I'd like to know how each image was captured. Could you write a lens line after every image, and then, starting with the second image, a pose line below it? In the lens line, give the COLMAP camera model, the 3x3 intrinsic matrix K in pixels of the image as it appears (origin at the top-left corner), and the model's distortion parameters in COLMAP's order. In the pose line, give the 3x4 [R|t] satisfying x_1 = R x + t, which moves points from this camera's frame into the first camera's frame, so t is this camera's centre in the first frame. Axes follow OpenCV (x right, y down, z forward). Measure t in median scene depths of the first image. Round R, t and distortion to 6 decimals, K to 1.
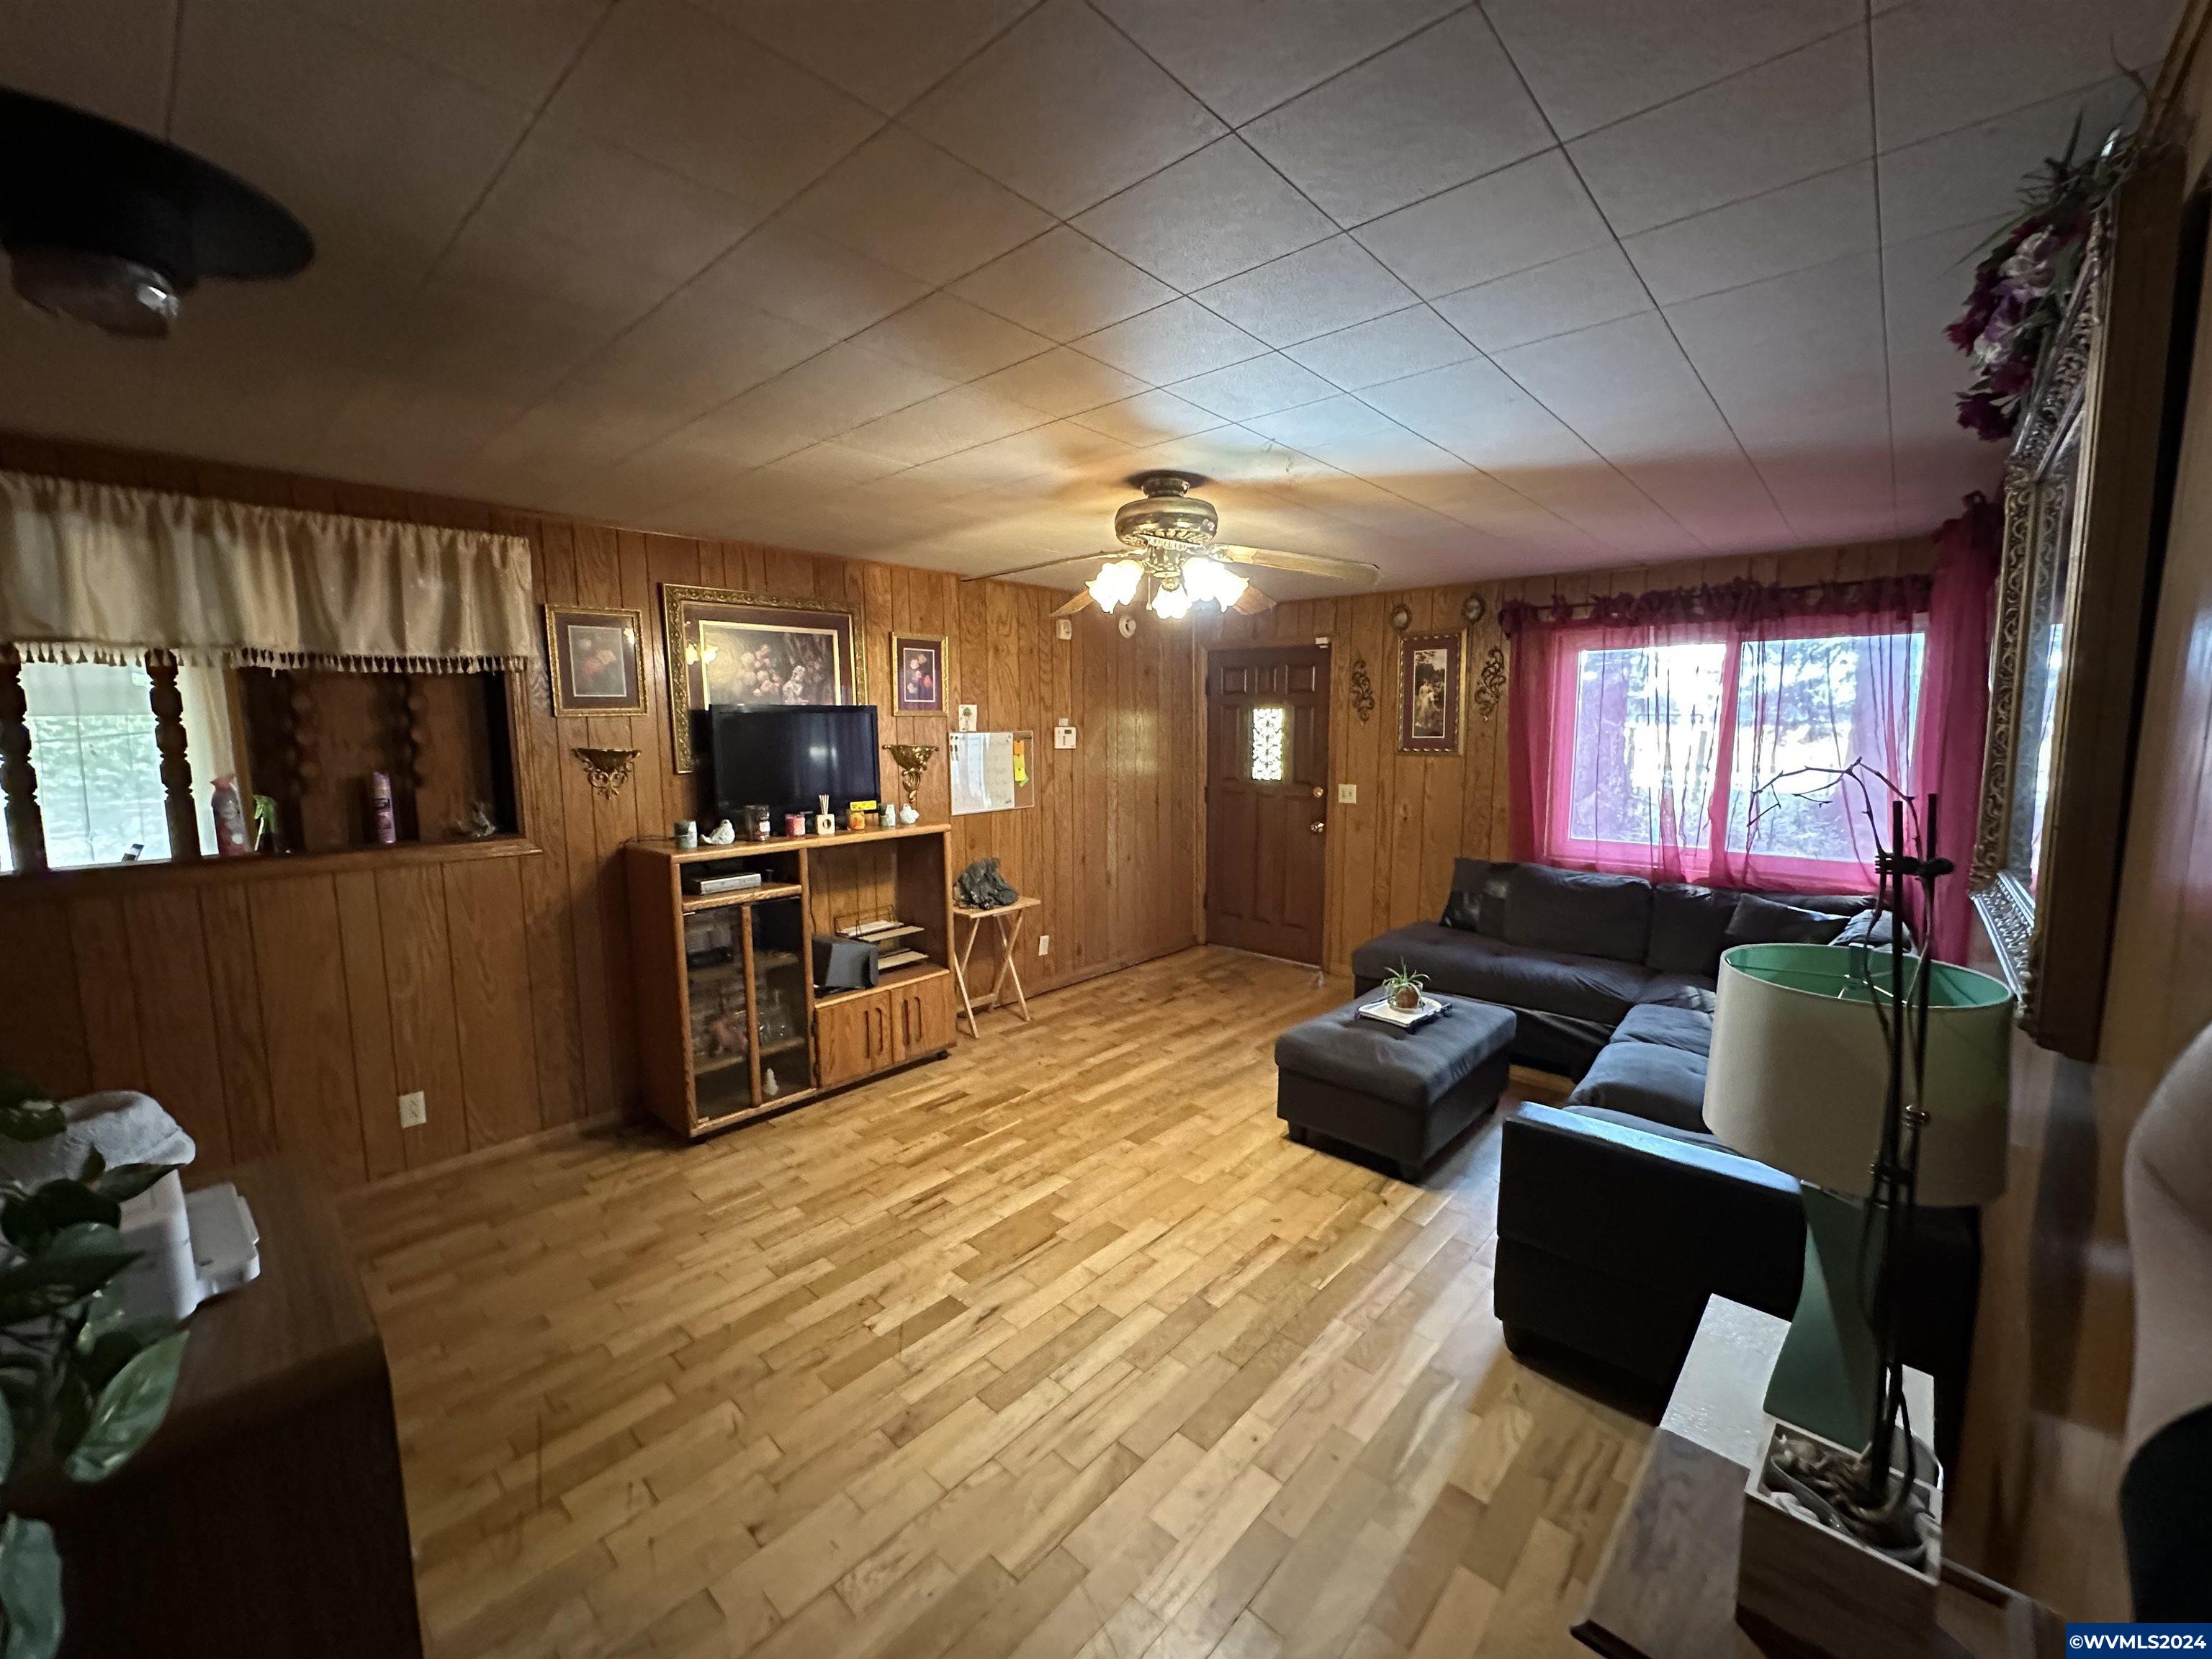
lens RADIAL K [[880.2, 0, 1107.9], [0, 880.2, 820.0], [0, 0, 1]] dist [-0.004518, -0.000199]
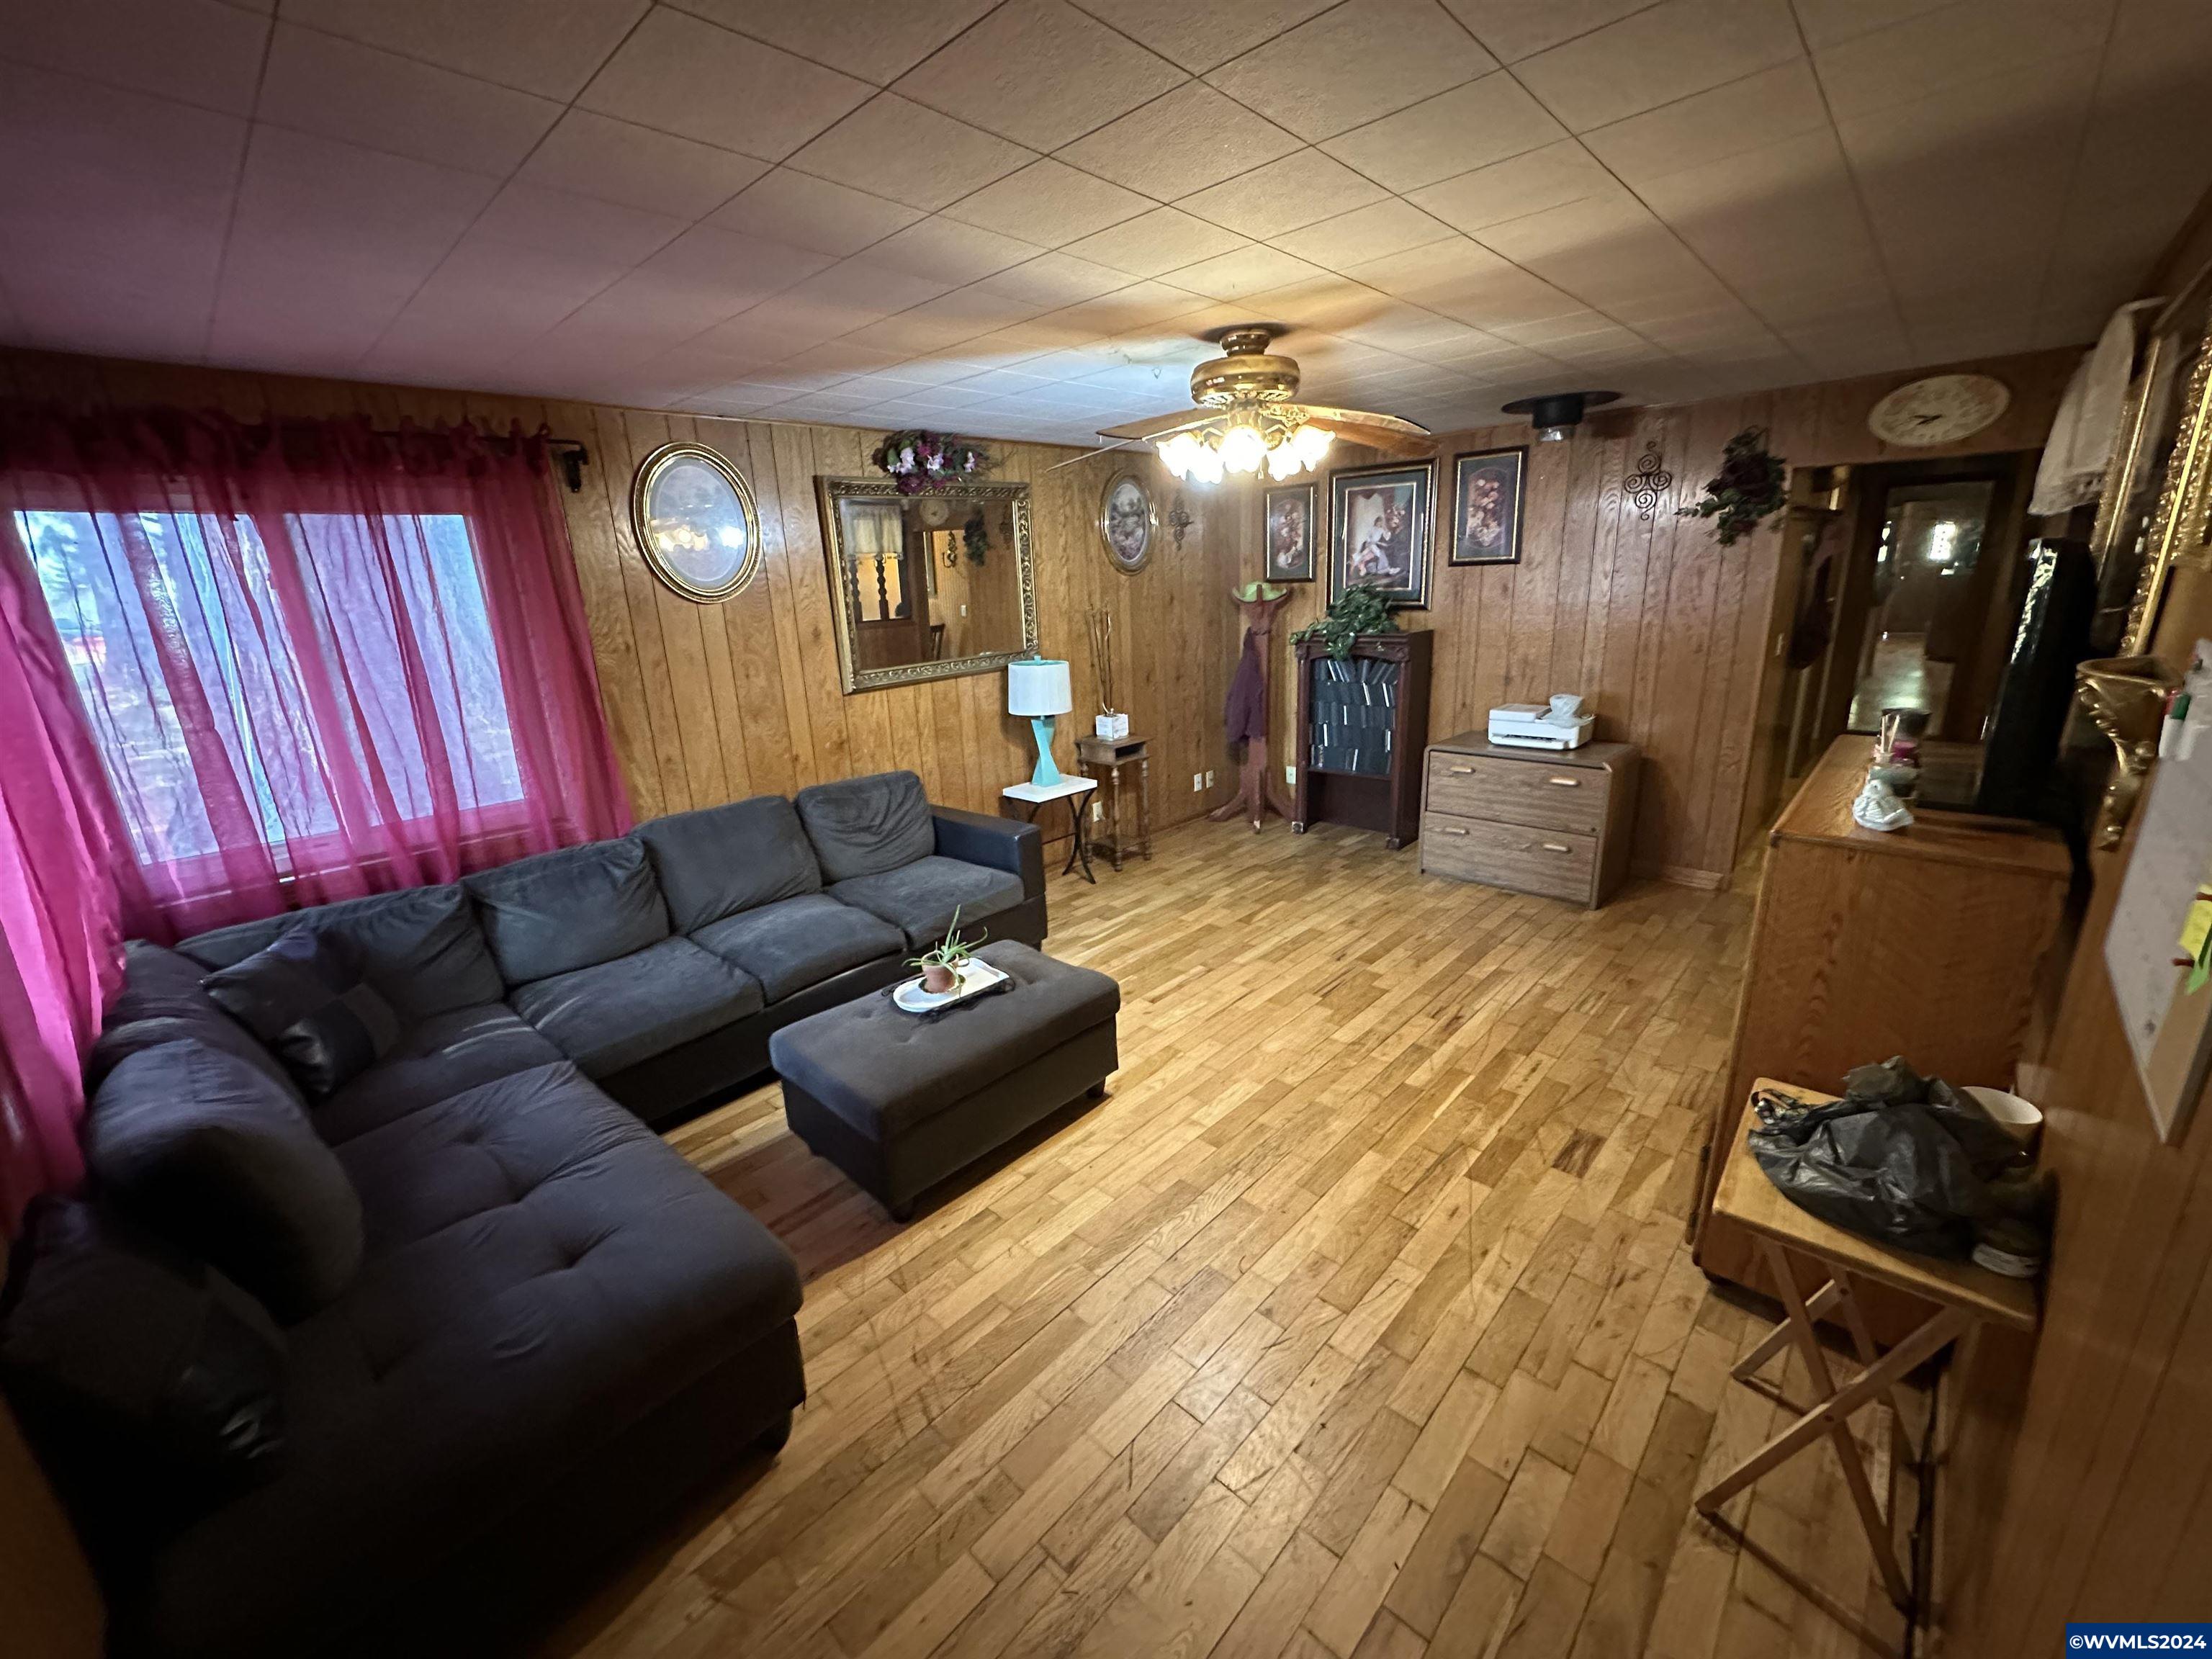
lens RADIAL K [[880.2, 0, 1108.3], [0, 880.2, 821.3], [0, 0, 1]] dist [-0.004518, -0.000199]
pose [[-0.998848, 0.035118, 0.032694, 0.186662], [0.044888, 0.924630, 0.378212, -0.247740], [-0.016948, 0.379244, -0.925141, 1.933401]]
